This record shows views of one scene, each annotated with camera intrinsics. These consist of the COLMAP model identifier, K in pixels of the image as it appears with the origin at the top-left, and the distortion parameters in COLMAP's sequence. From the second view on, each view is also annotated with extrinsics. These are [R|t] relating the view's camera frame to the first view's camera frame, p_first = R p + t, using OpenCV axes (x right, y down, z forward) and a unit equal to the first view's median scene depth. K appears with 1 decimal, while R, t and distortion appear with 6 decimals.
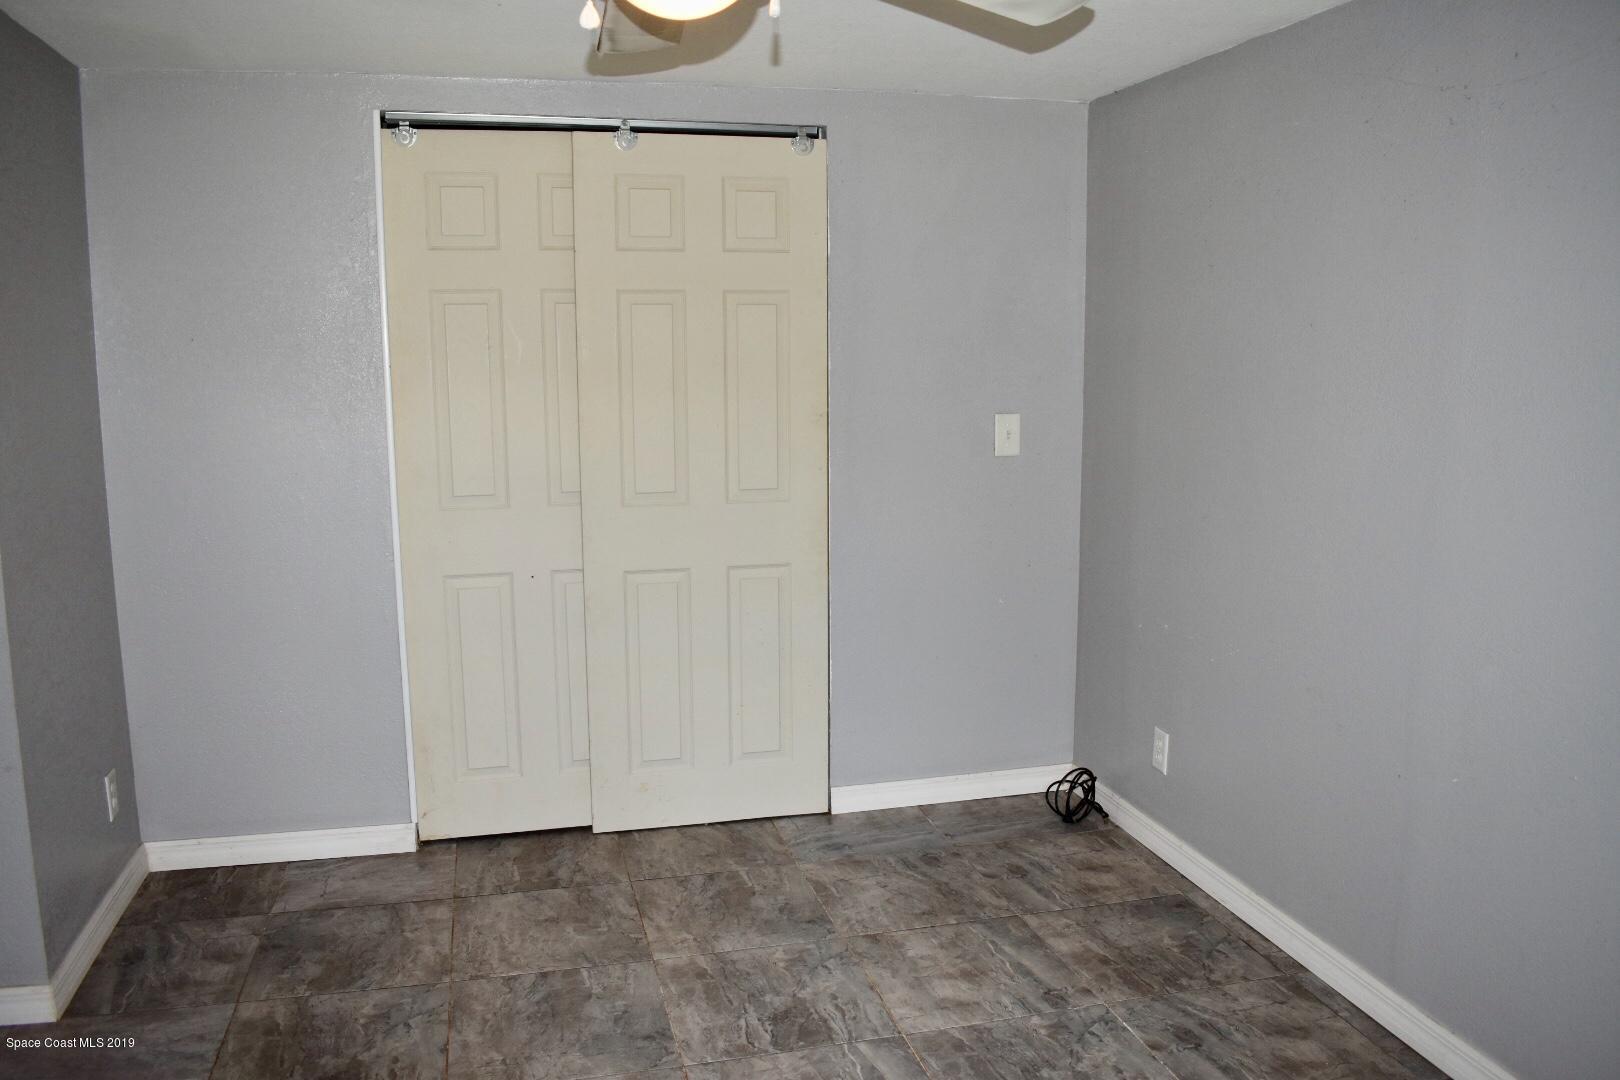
lens RADIAL K [[1242.8, 0, 811.1], [0, 1242.8, 632.2], [0, 0, 1]] dist [-0.104883, 0.003765]
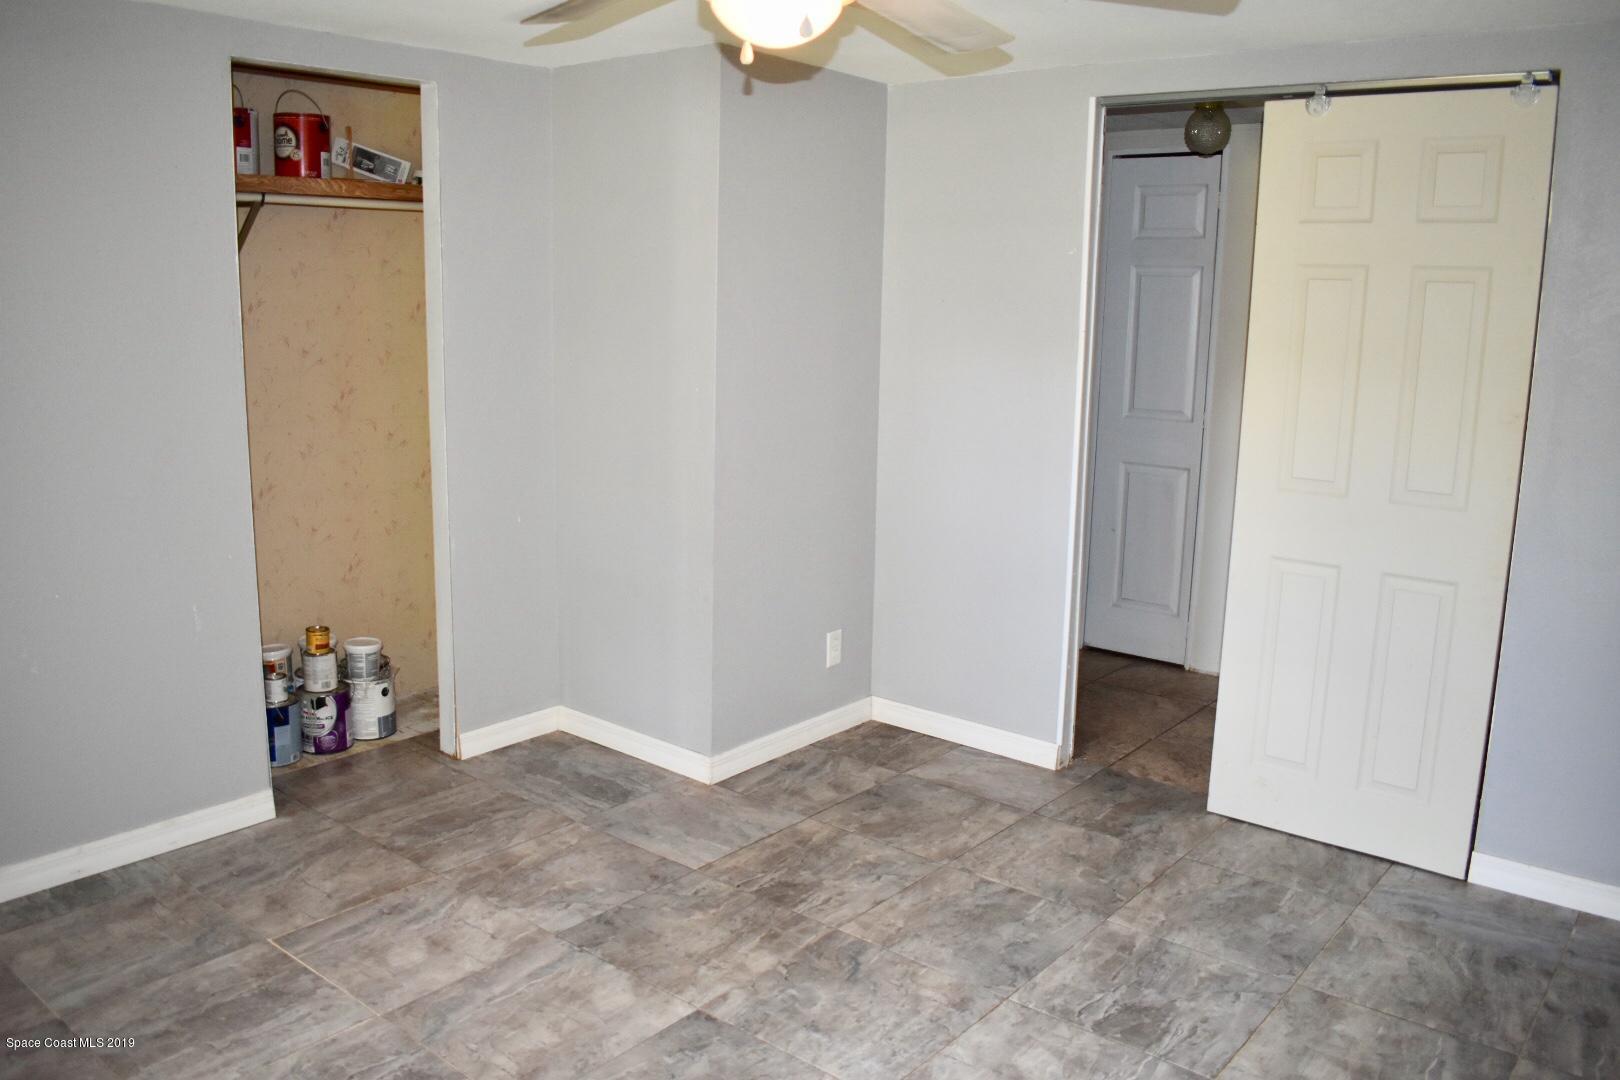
lens RADIAL K [[1270.8, 0, 810.0], [0, 1270.8, 540.0], [0, 0, 1]] dist [-0.099504, 0.028126]
pose [[0.591468, 0.163698, -0.789537, 0.440283], [-0.208495, 0.976924, 0.046360, -0.029916], [0.778907, 0.137194, 0.611949, 0.132808]]
